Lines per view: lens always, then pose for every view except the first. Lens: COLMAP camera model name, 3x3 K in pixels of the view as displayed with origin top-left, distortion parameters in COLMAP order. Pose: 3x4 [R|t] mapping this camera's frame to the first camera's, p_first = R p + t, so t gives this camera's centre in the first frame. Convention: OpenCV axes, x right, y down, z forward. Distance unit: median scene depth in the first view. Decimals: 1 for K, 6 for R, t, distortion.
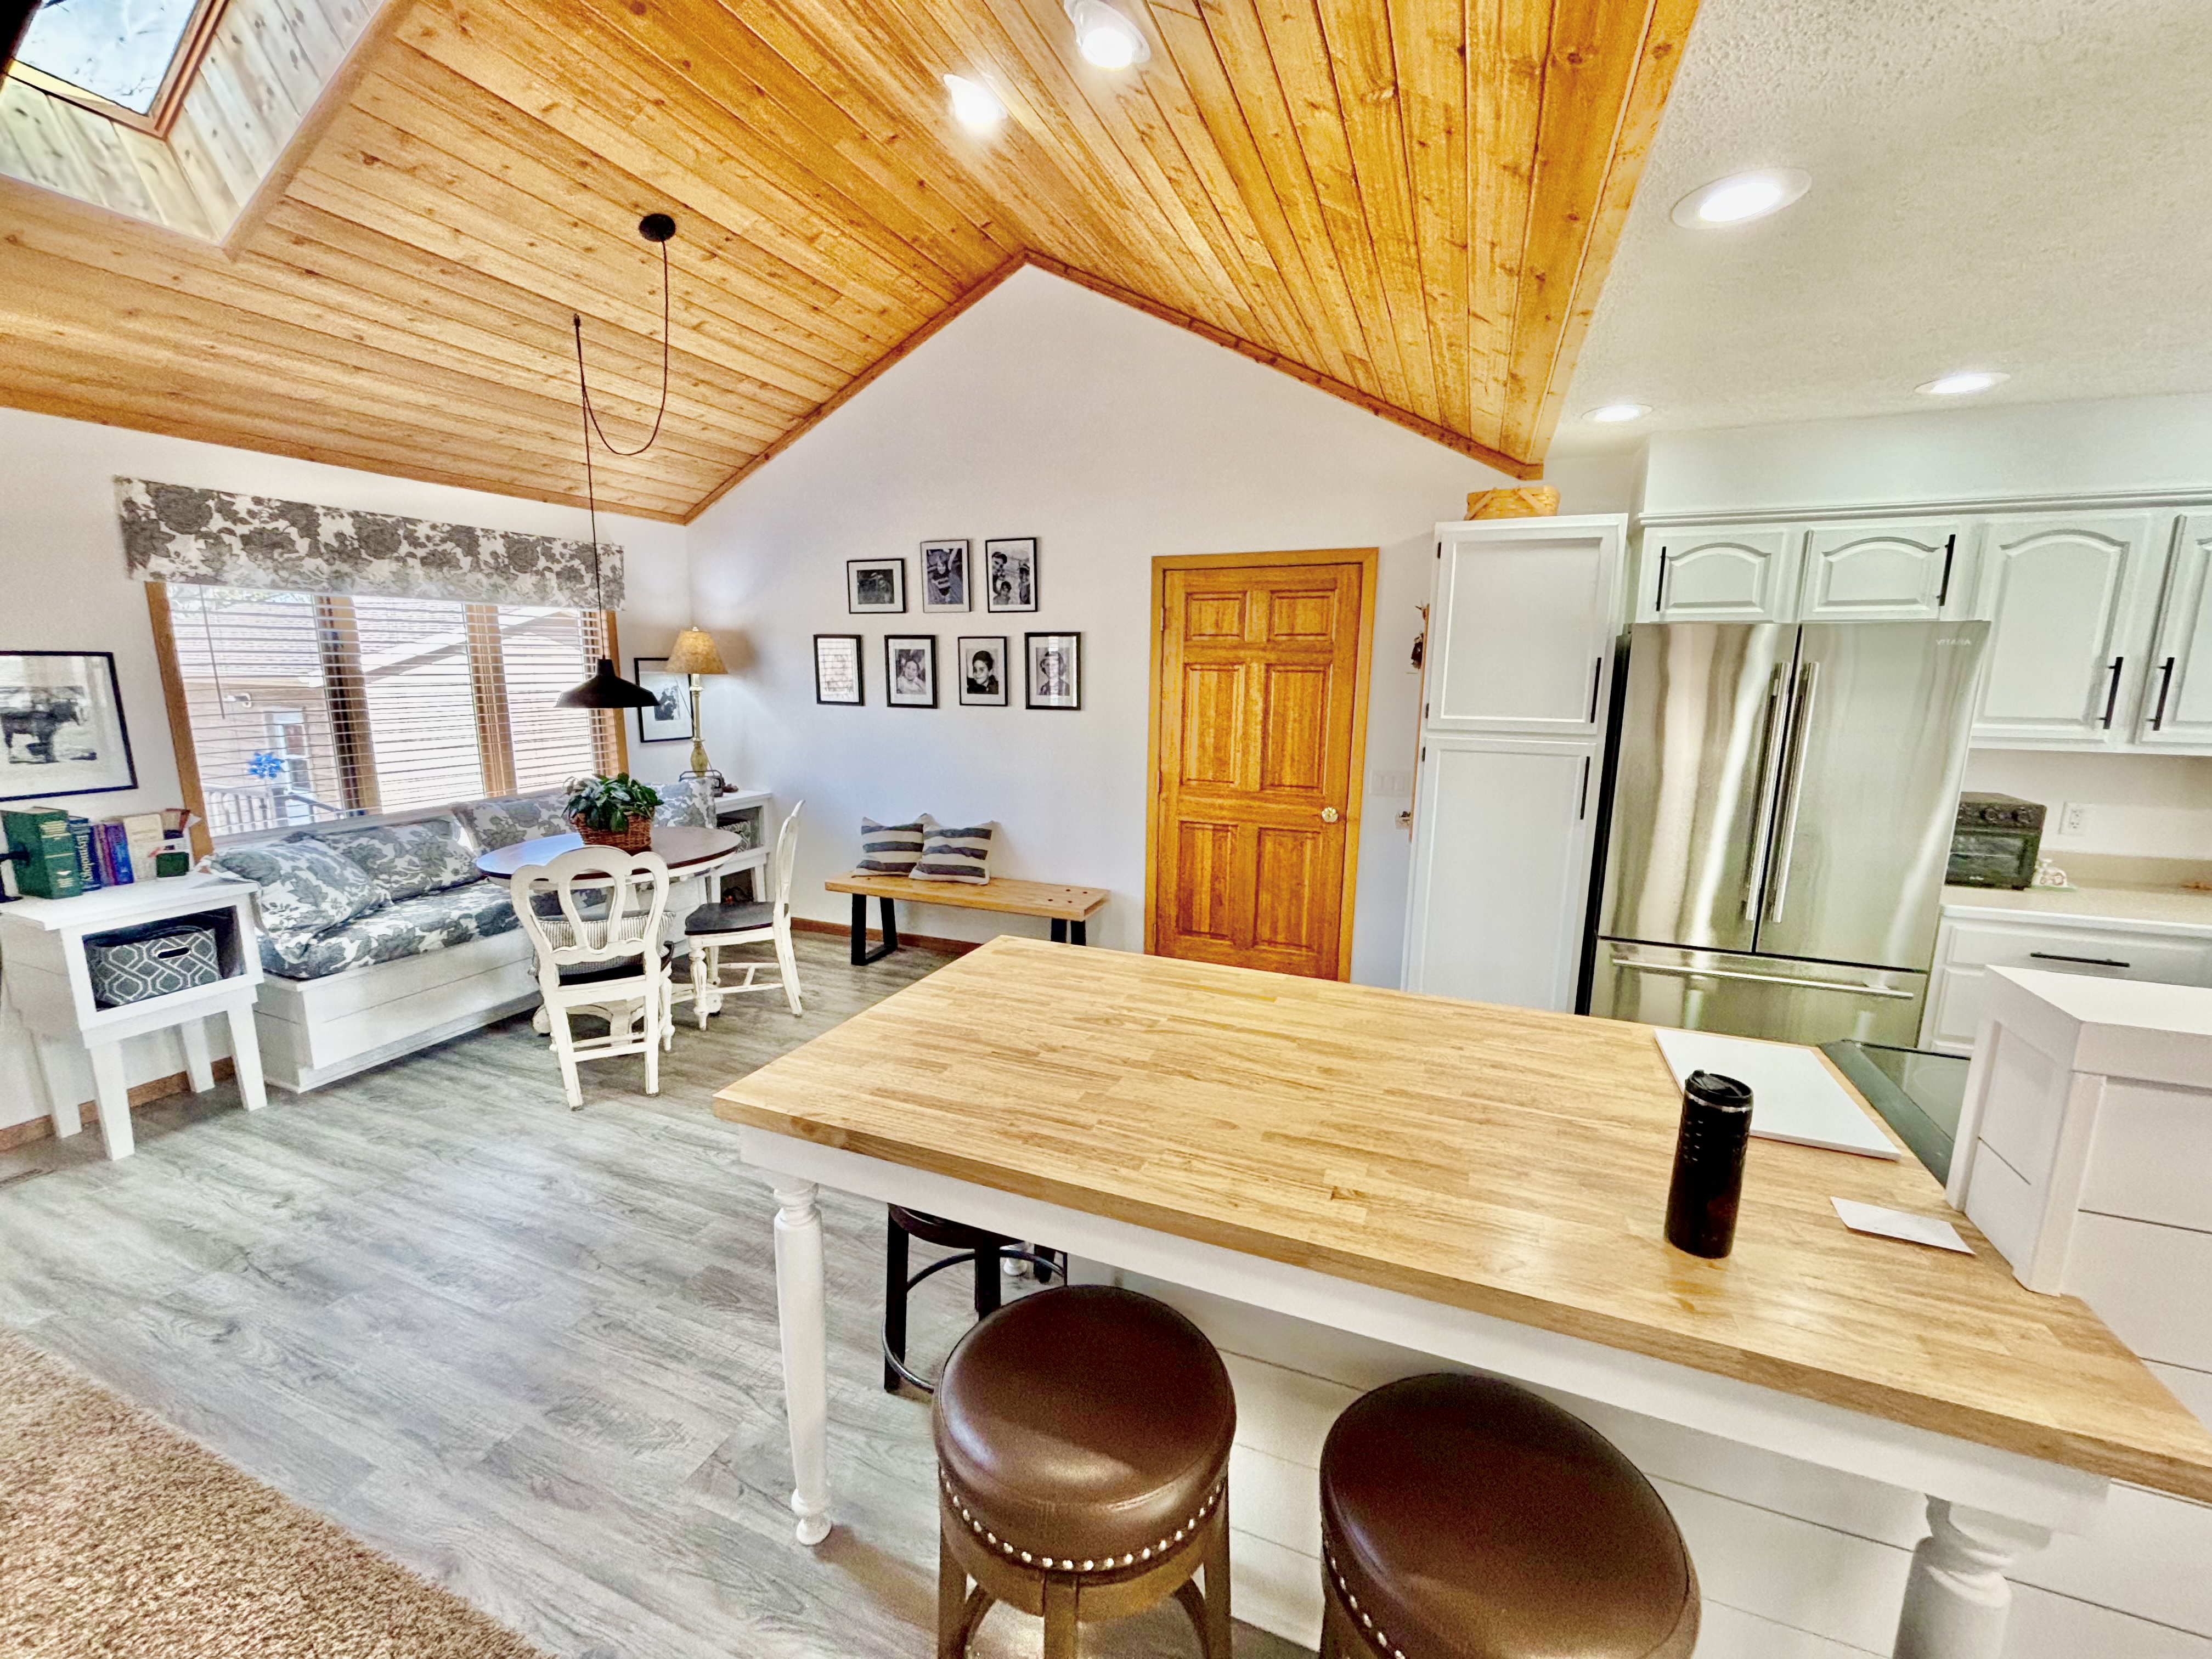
lens RADIAL K [[897.4, 0, 1110.3], [0, 897.4, 822.8], [0, 0, 1]] dist [0.002713, -0.001870]
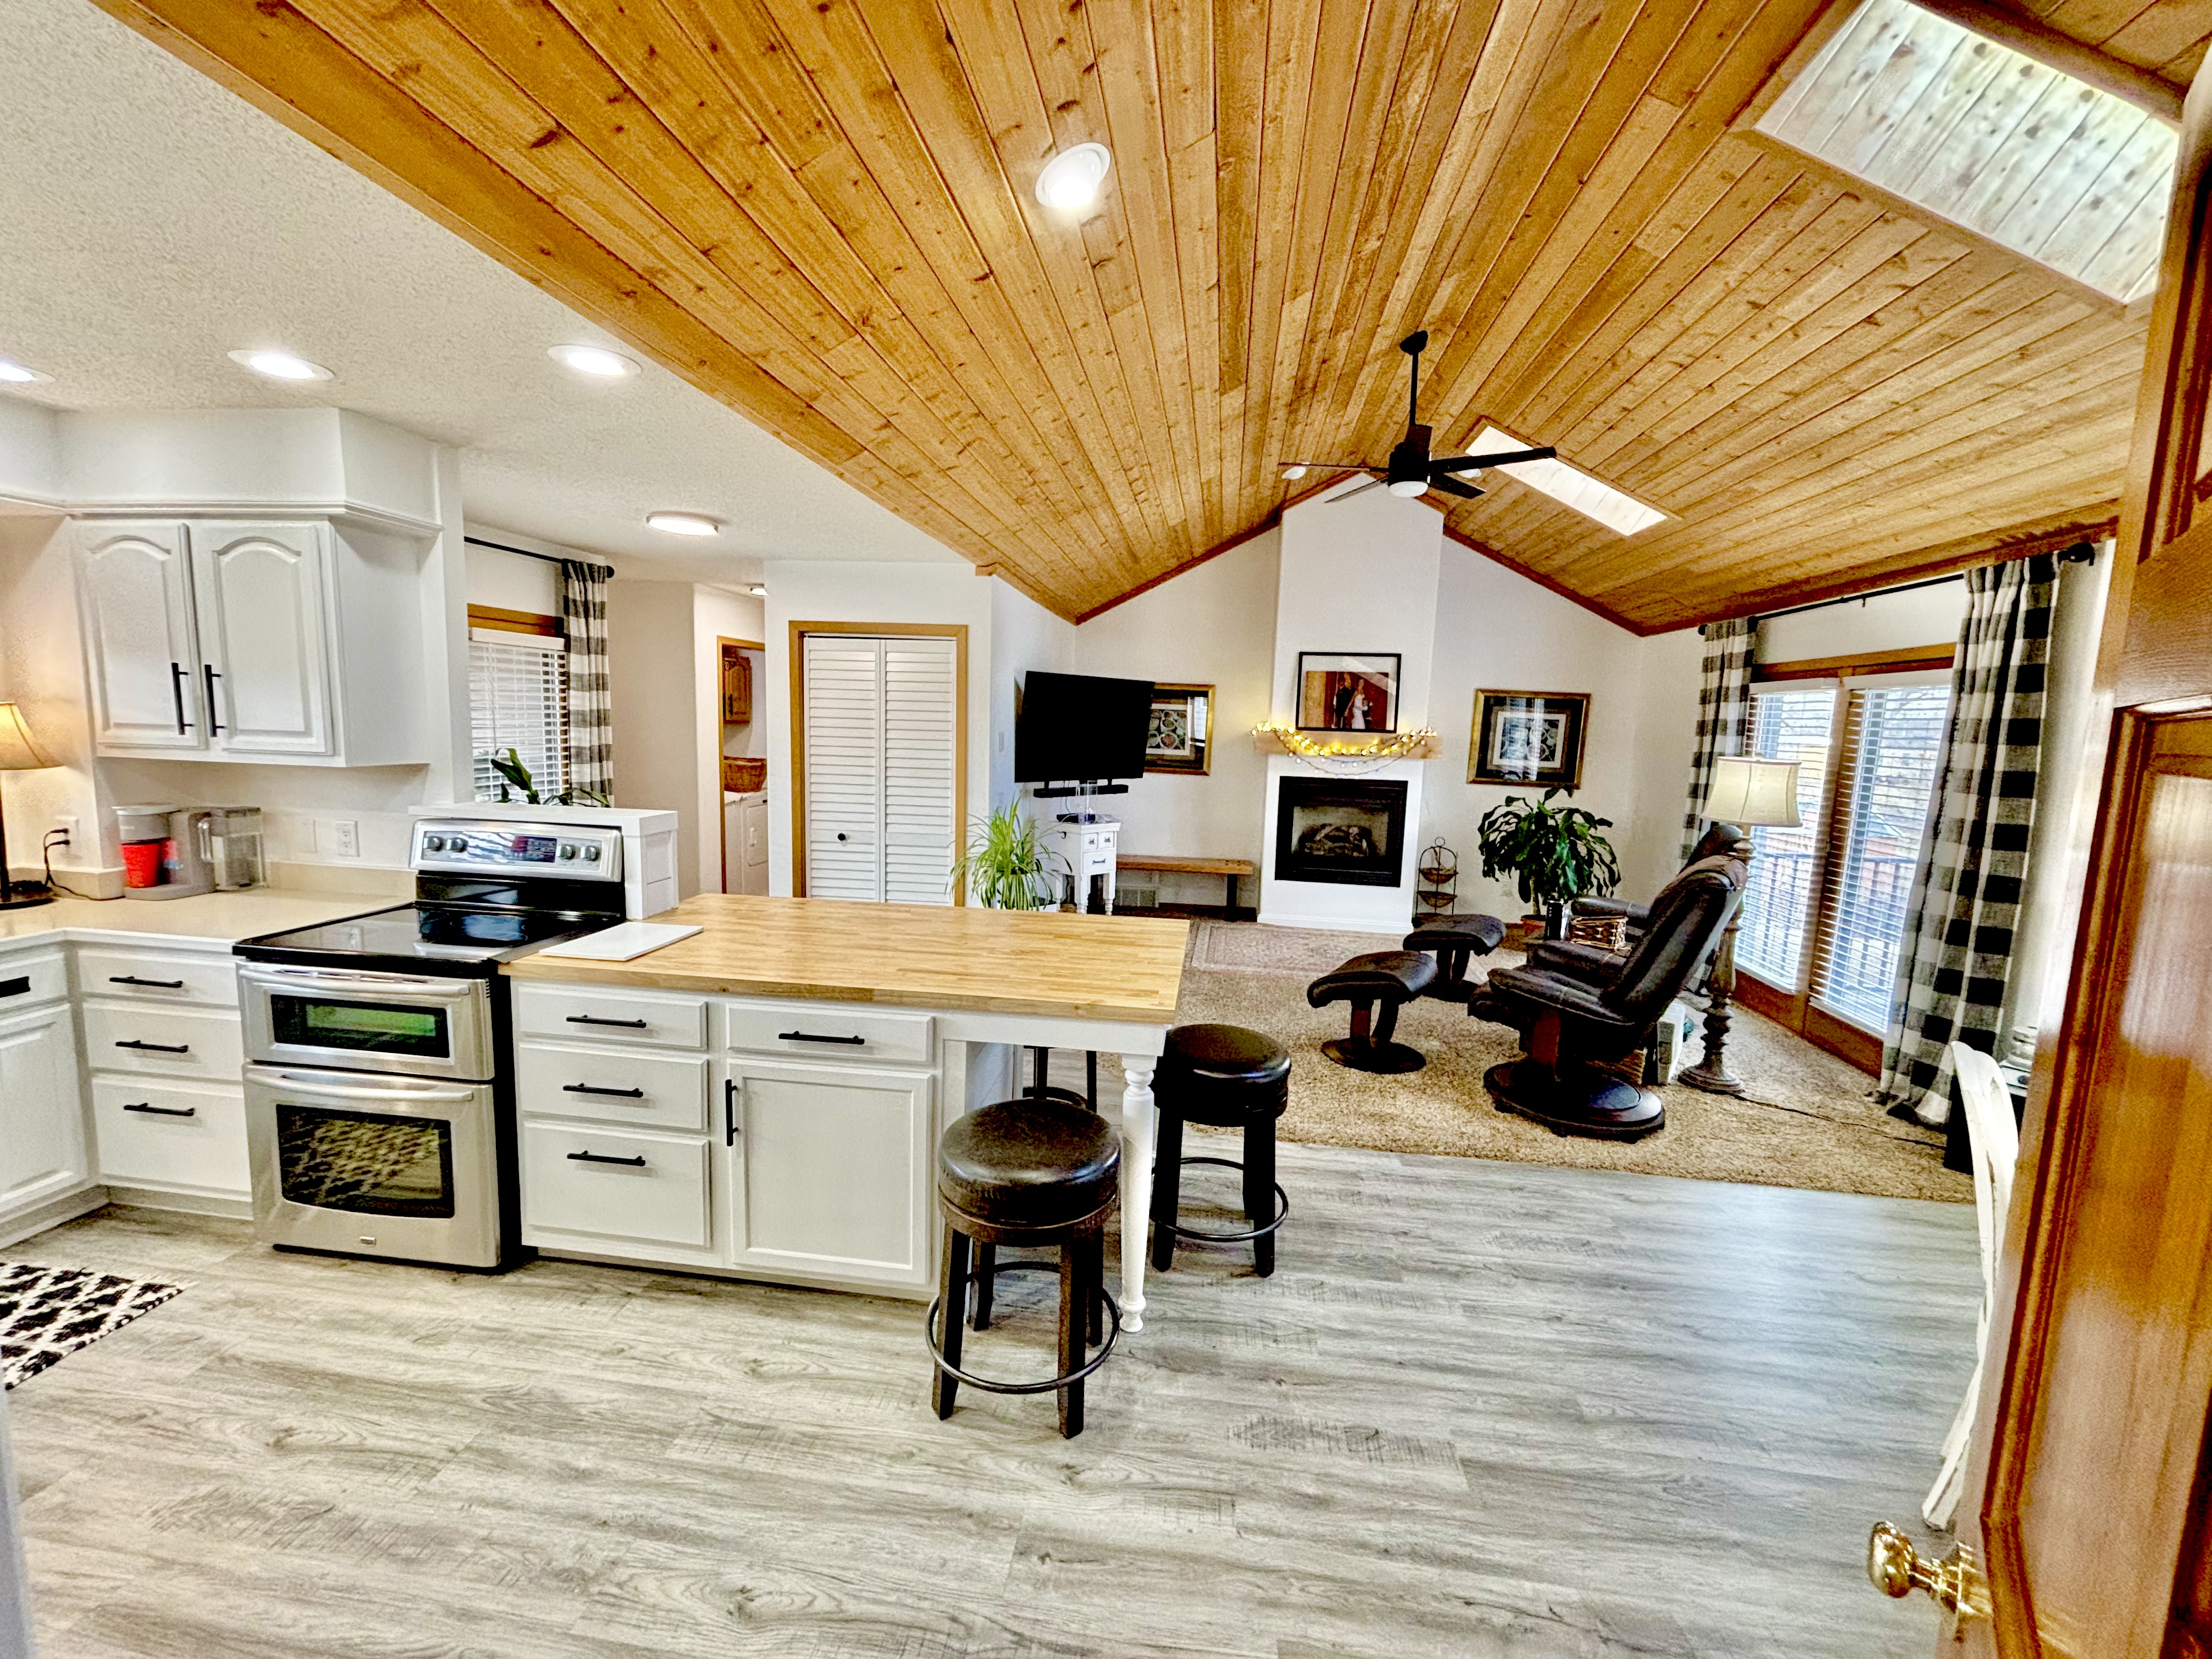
lens RADIAL K [[897.4, 0, 1114.1], [0, 897.4, 829.5], [0, 0, 1]] dist [0.002713, -0.001870]
pose [[-0.970230, -0.015844, -0.241668, 0.114012], [-0.086091, 0.955246, 0.283007, -0.214689], [0.226369, 0.295388, -0.928172, 1.259046]]
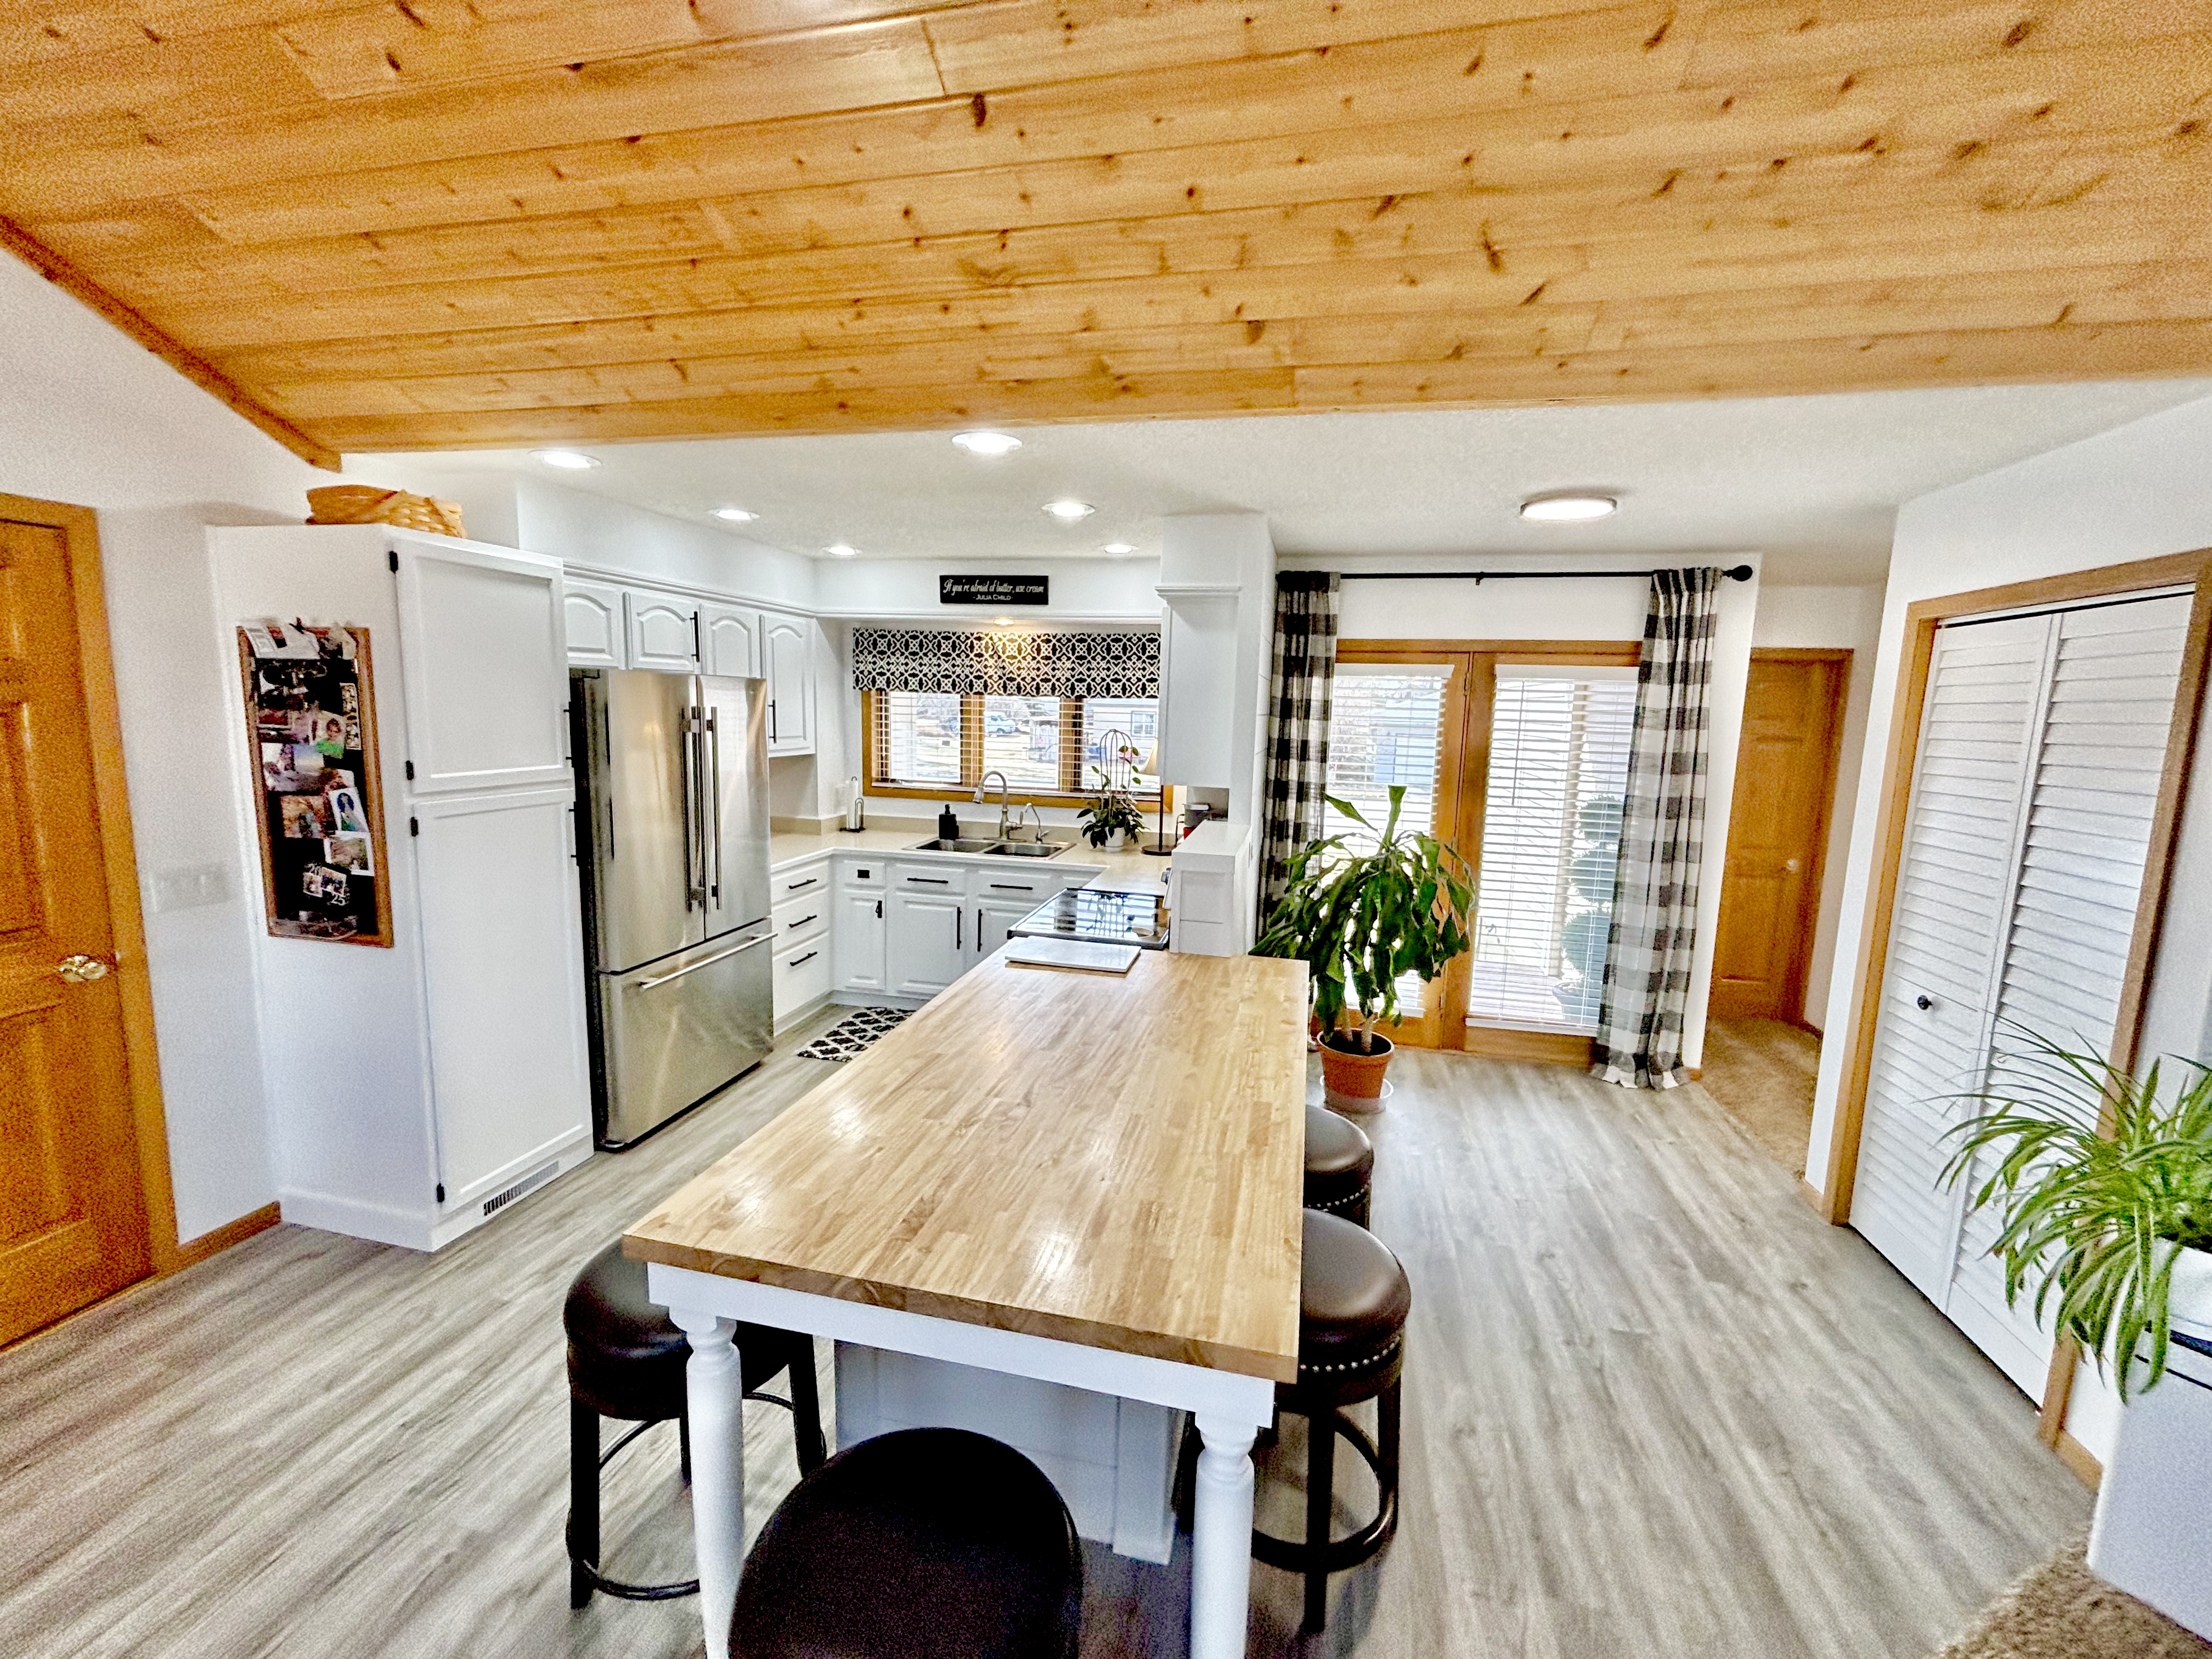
lens RADIAL K [[897.4, 0, 1115.2], [0, 897.4, 823.9], [0, 0, 1]] dist [0.002713, -0.001870]
pose [[-0.145106, -0.149111, 0.978116, -0.482726], [0.141779, 0.975243, 0.169706, -0.124862], [-0.979205, 0.163301, -0.120373, 0.509563]]
